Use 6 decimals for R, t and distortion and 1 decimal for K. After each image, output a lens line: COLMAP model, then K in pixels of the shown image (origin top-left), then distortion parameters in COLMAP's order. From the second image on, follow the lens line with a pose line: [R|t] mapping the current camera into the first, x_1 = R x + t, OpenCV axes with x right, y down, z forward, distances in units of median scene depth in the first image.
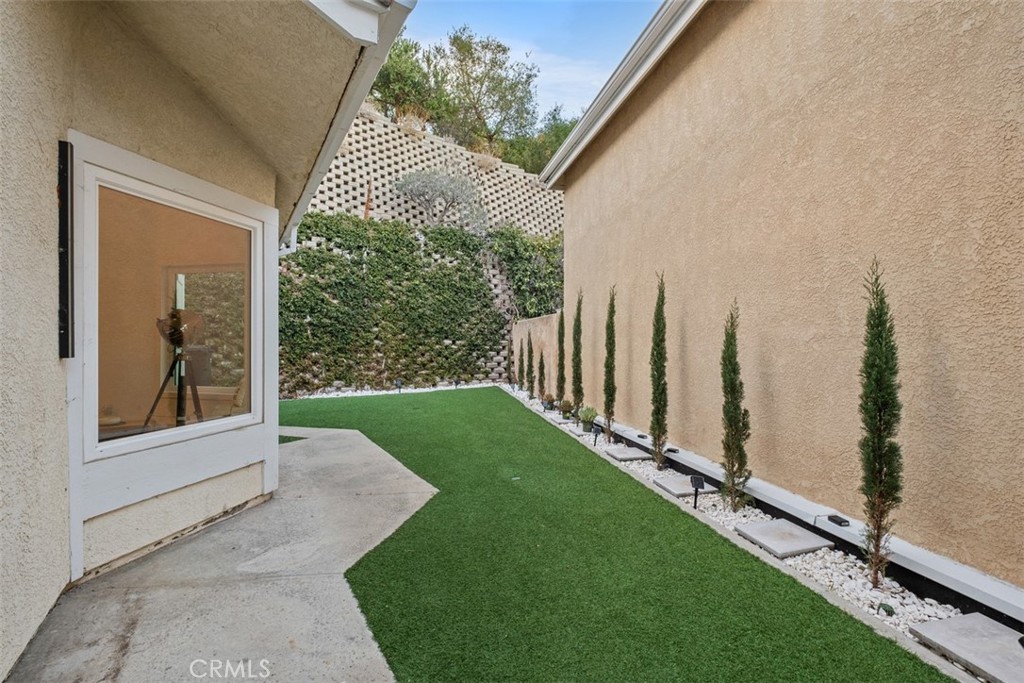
lens RADIAL K [[446.0, 0, 510.3], [0, 446.0, 336.0], [0, 0, 1]] dist [0.000583, -0.000256]
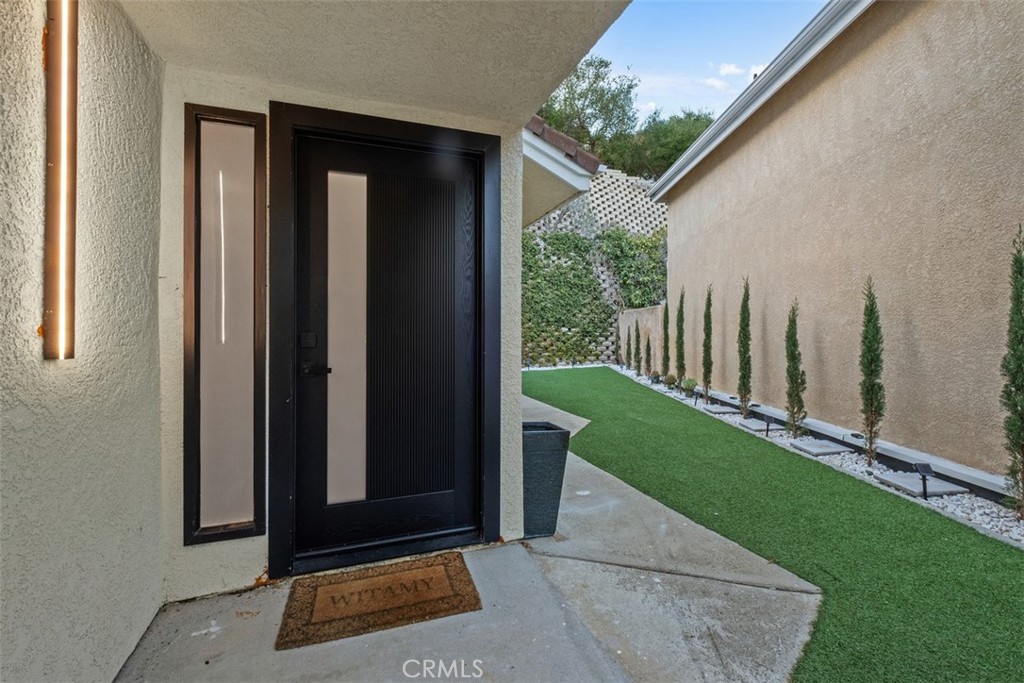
lens RADIAL K [[436.0, 0, 509.8], [0, 436.0, 332.2], [0, 0, 1]] dist [-0.001338, -0.000351]
pose [[0.977244, -0.004947, -0.212062, -0.037068], [0.008490, 0.999839, 0.015801, 0.000991], [0.211950, -0.017242, 0.977128, -0.191476]]
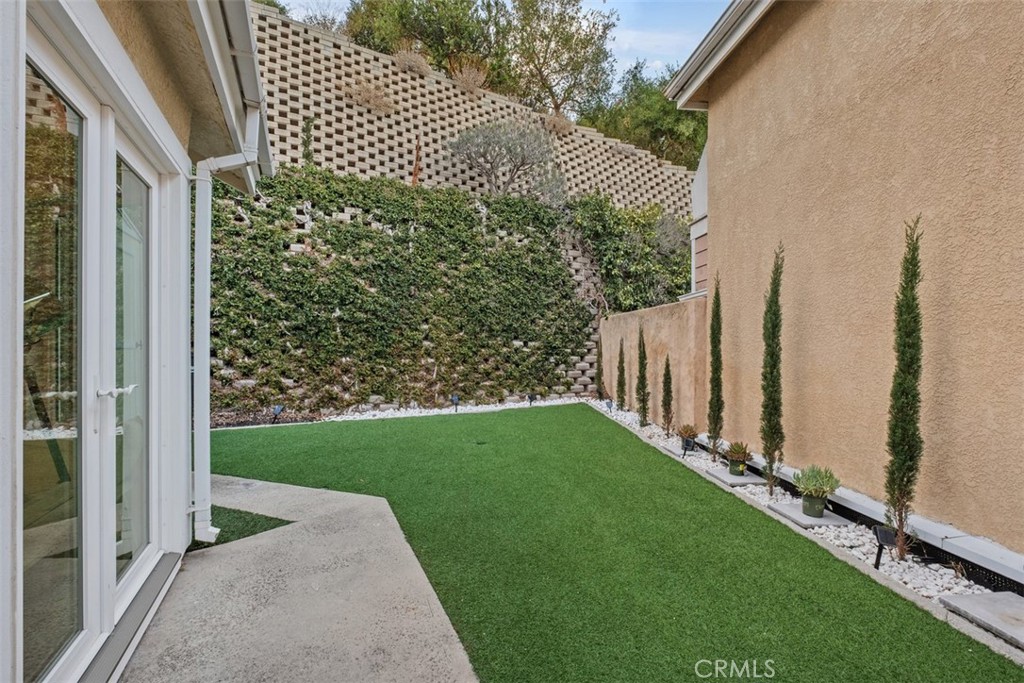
lens RADIAL K [[446.0, 0, 510.3], [0, 446.0, 336.0], [0, 0, 1]] dist [0.000583, -0.000256]
pose [[0.992932, -0.003262, -0.118638, -0.065756], [0.002614, 0.999981, -0.005615, 0.005120], [0.118654, 0.005266, 0.992922, 0.254847]]
